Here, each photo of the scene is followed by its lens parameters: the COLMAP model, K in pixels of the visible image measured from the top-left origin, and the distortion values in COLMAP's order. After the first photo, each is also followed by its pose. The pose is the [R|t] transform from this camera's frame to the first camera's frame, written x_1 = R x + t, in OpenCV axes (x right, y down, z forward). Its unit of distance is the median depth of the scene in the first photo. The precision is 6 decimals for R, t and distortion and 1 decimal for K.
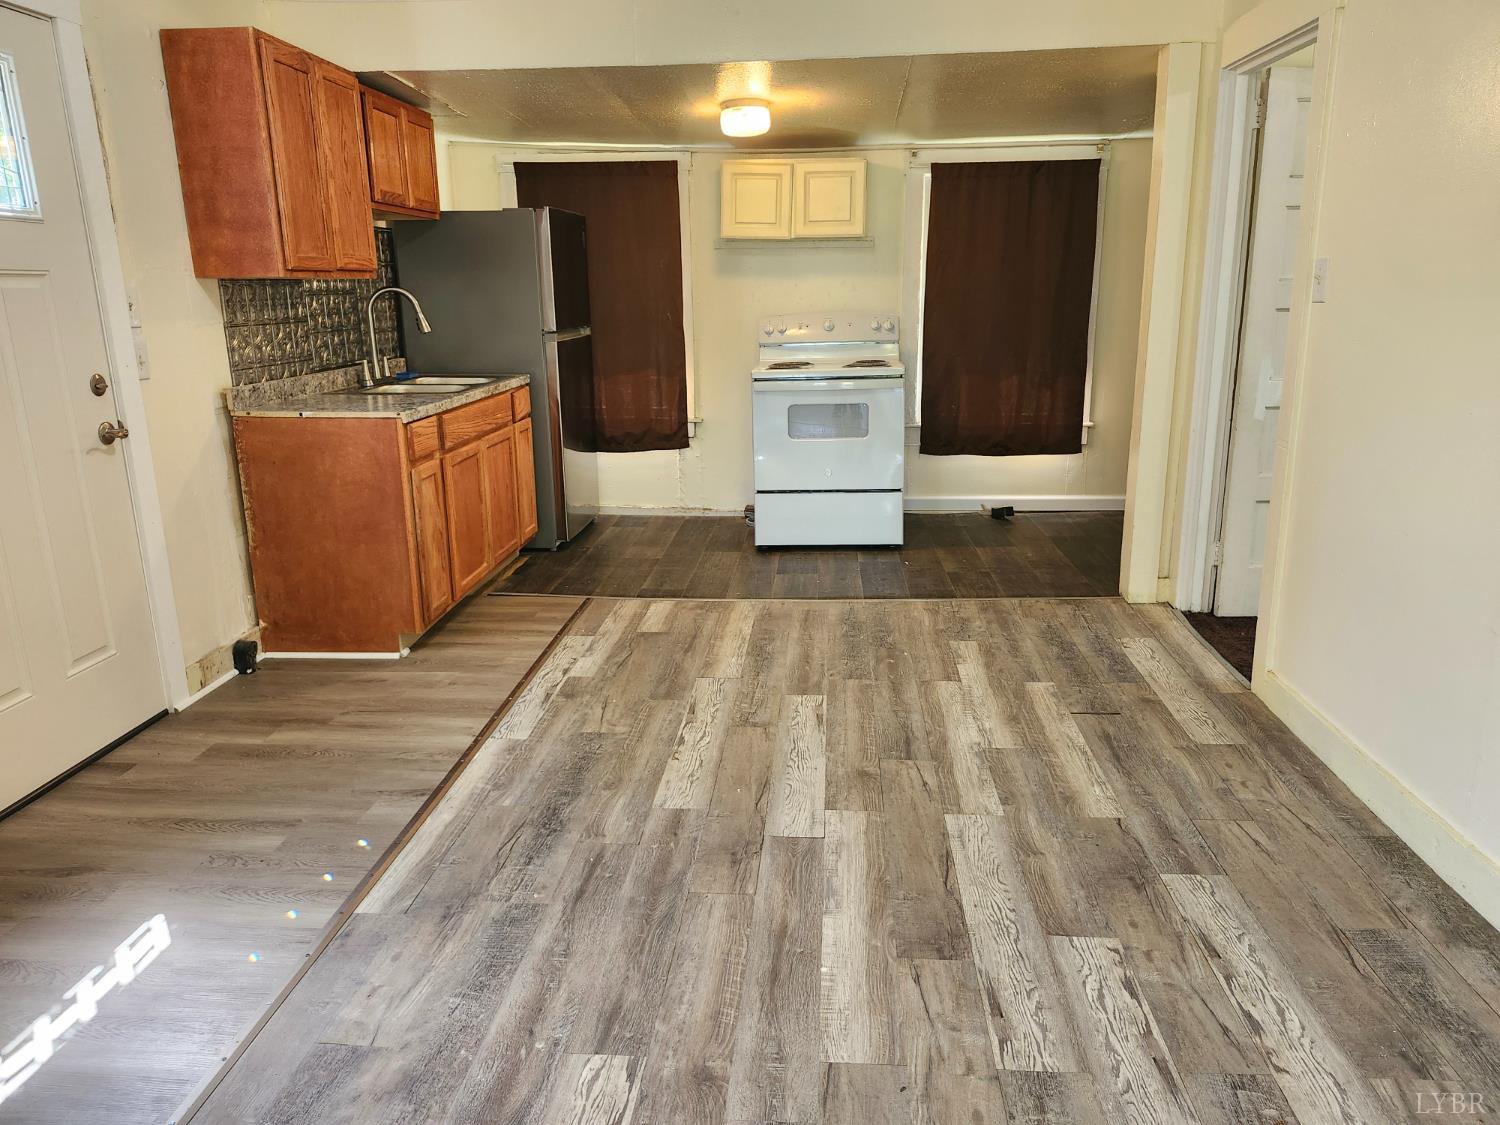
lens RADIAL K [[1053.4, 0, 752.1], [0, 1053.4, 561.2], [0, 0, 1]] dist [0.042205, -0.012410]
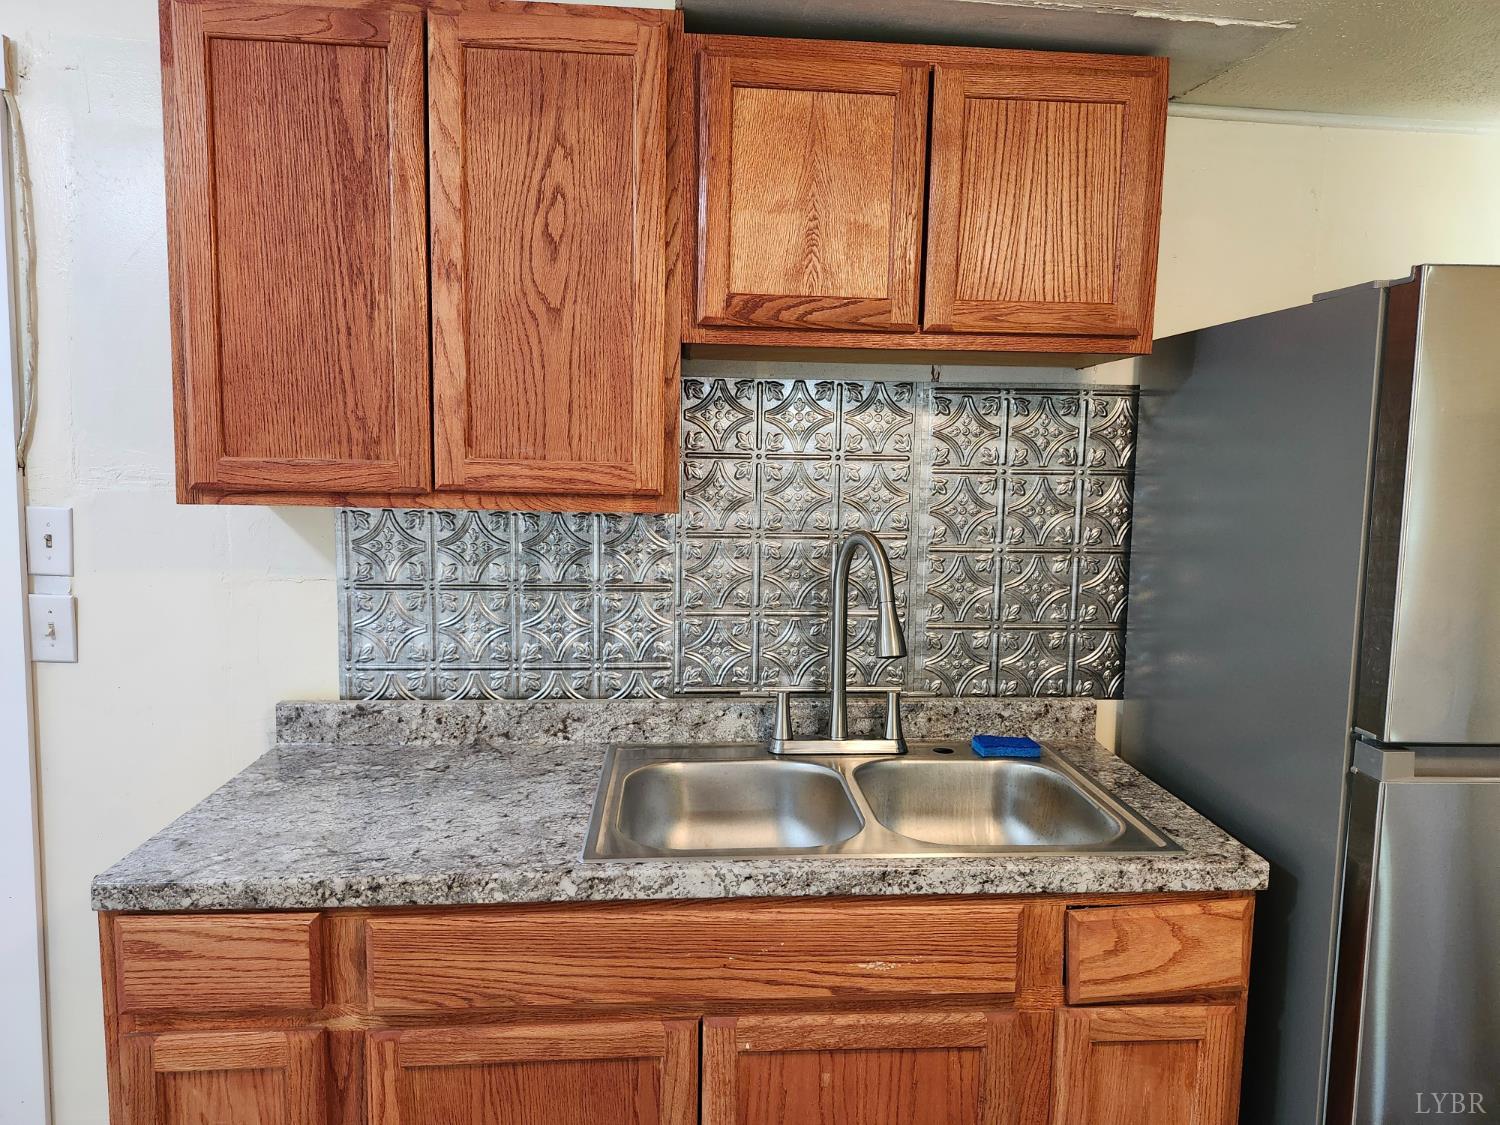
lens RADIAL K [[1053.4, 0, 750.6], [0, 1053.4, 563.4], [0, 0, 1]] dist [0.042205, -0.012410]
pose [[0.157890, 0.116193, -0.980597, 0.044585], [-0.267006, 0.961084, 0.070889, -0.303010], [0.950673, 0.250633, 0.182769, 1.027062]]
